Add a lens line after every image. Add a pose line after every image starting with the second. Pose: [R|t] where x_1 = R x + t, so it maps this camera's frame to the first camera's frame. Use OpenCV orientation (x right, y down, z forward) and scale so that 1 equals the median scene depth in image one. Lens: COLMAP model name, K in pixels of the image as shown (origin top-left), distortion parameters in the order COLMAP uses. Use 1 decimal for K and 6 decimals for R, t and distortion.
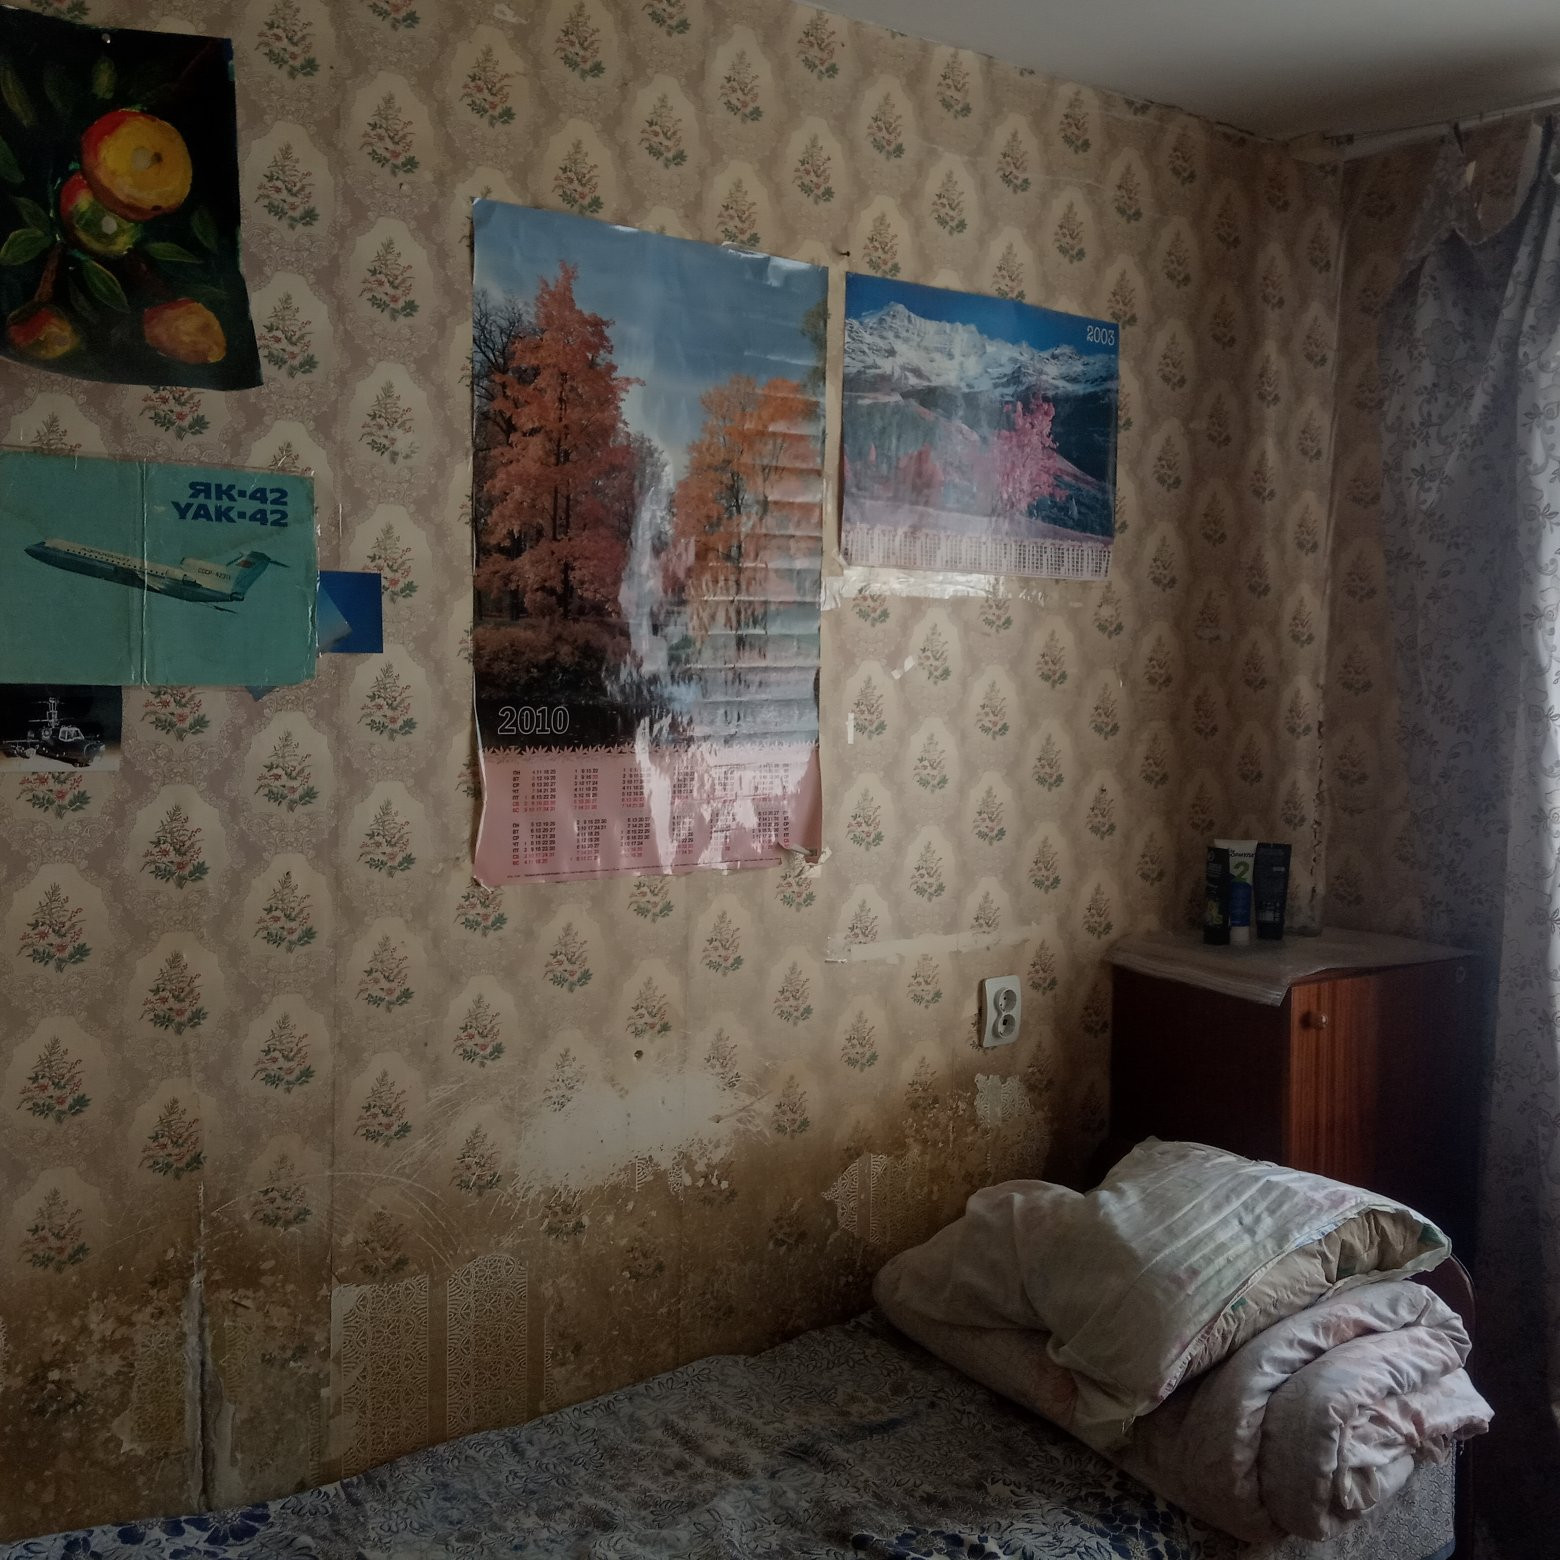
lens RADIAL K [[1710.6, 0, 772.0], [0, 1710.6, 777.3], [0, 0, 1]] dist [0.132031, -0.249683]
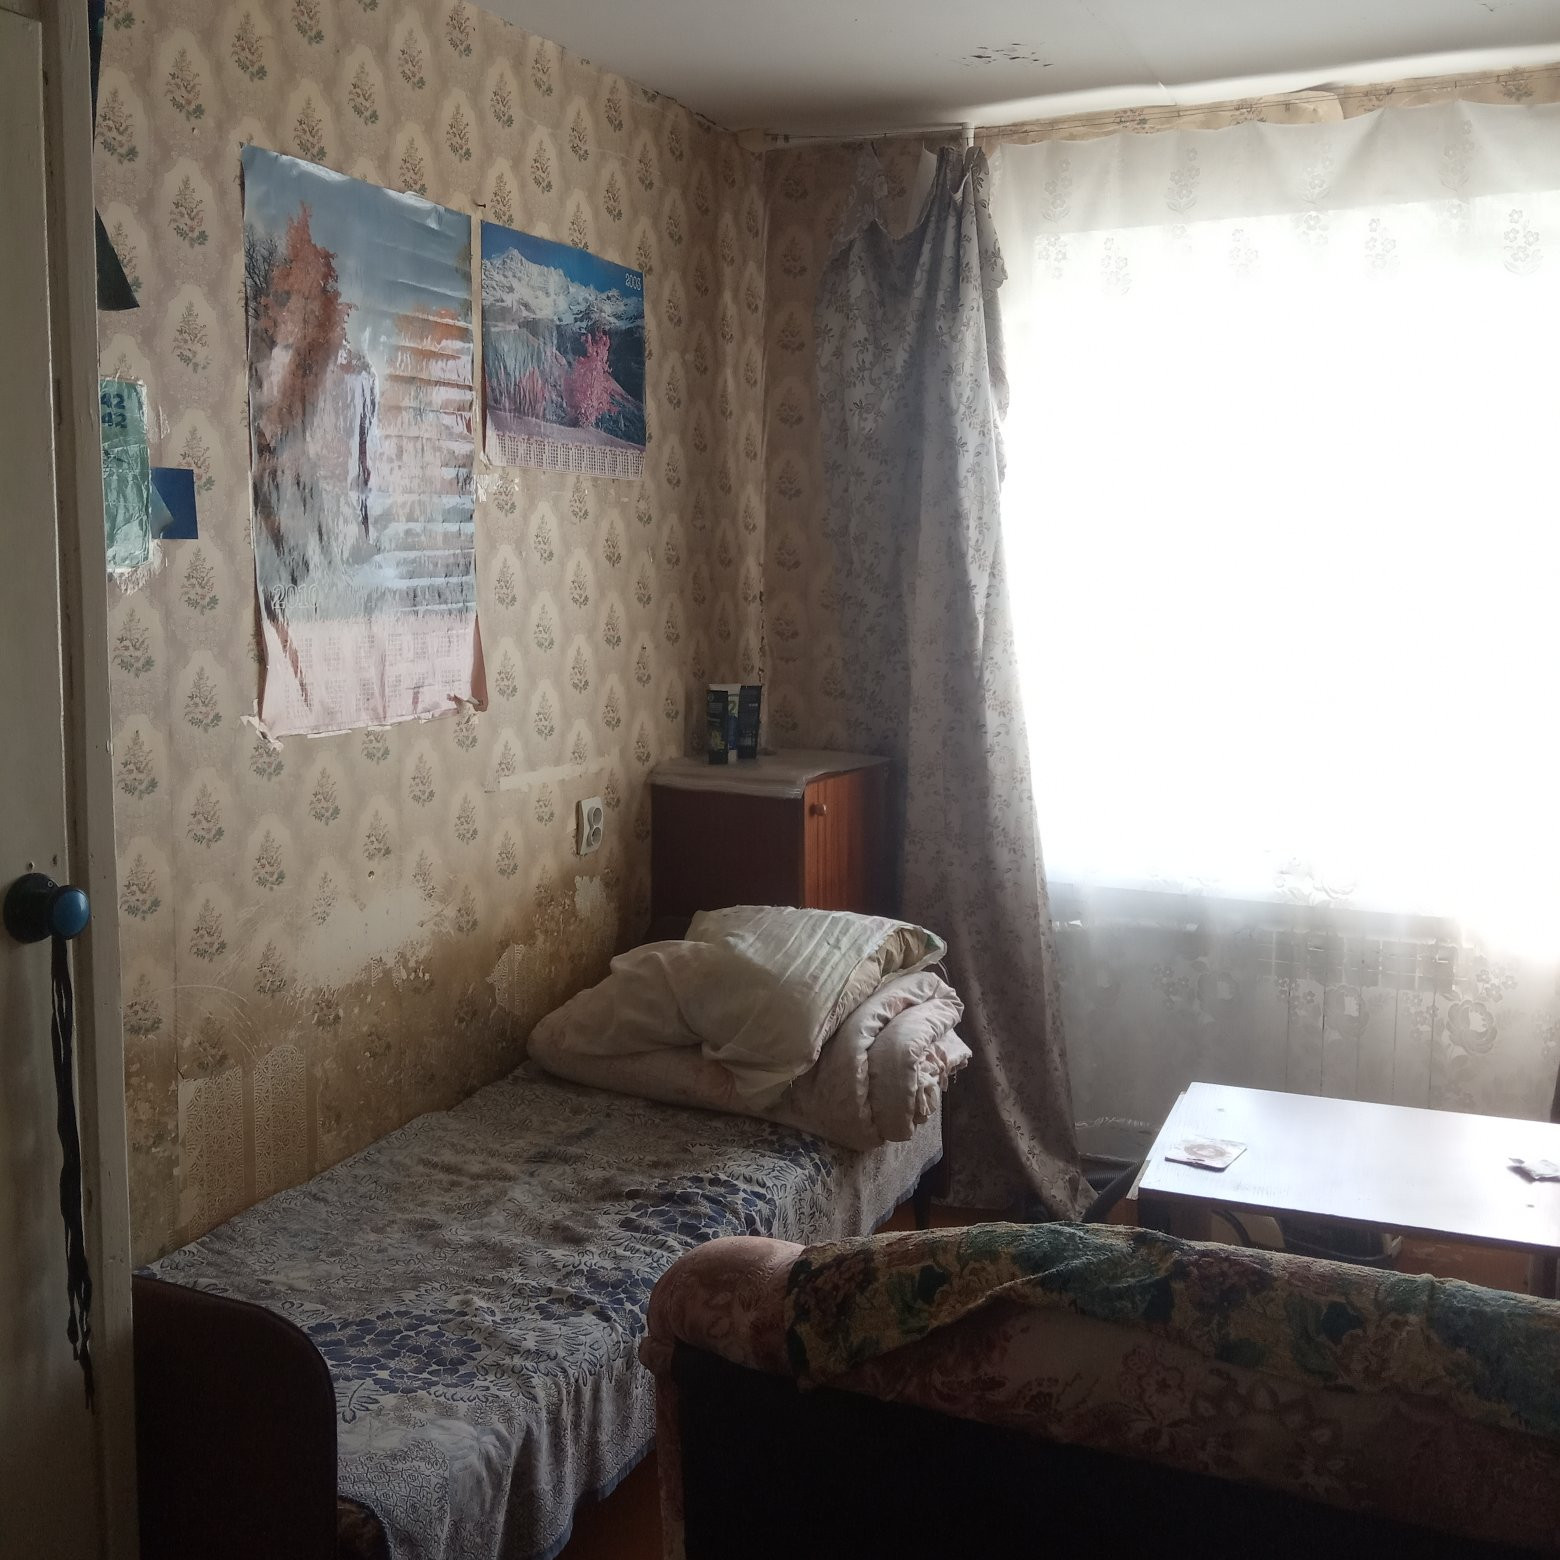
lens RADIAL K [[1688.2, 0, 785.5], [0, 1688.2, 784.5], [0, 0, 1]] dist [0.145398, -0.268519]
pose [[0.878619, -0.073497, 0.471834, -0.343214], [0.039624, 0.995898, 0.081345, 0.011403], [-0.475877, -0.052775, 0.877927, -0.166572]]
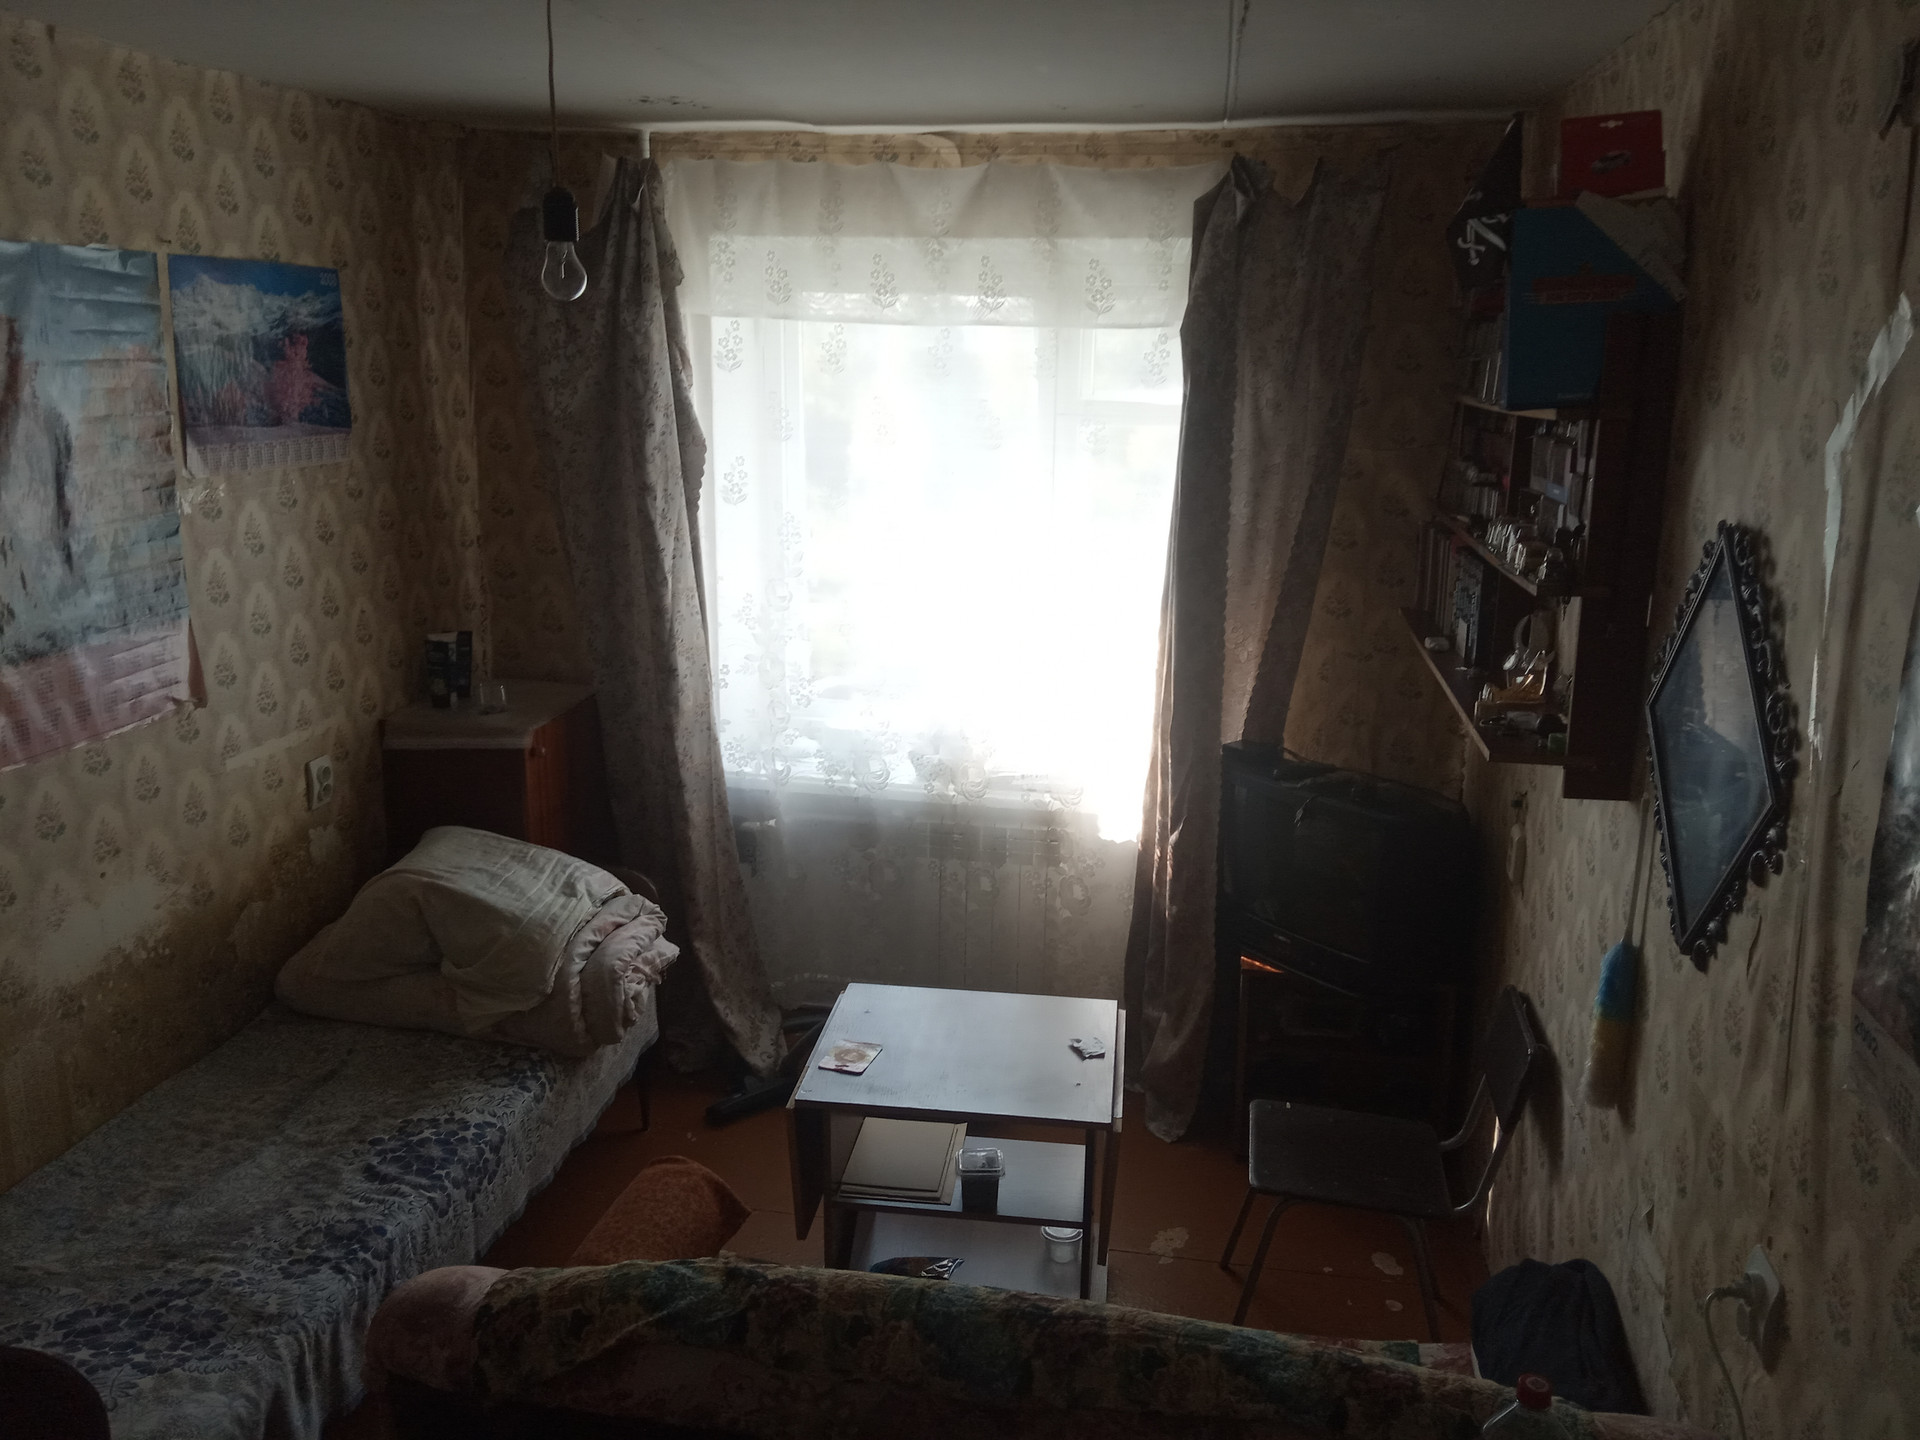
lens RADIAL K [[1546.4, 0, 974.7], [0, 1546.4, 743.5], [0, 0, 1]] dist [0.077230, -0.122462]
pose [[0.722921, -0.171638, 0.669273, -0.343044], [0.033975, 0.976313, 0.213681, -0.155015], [-0.690095, -0.131736, 0.711628, -0.276473]]
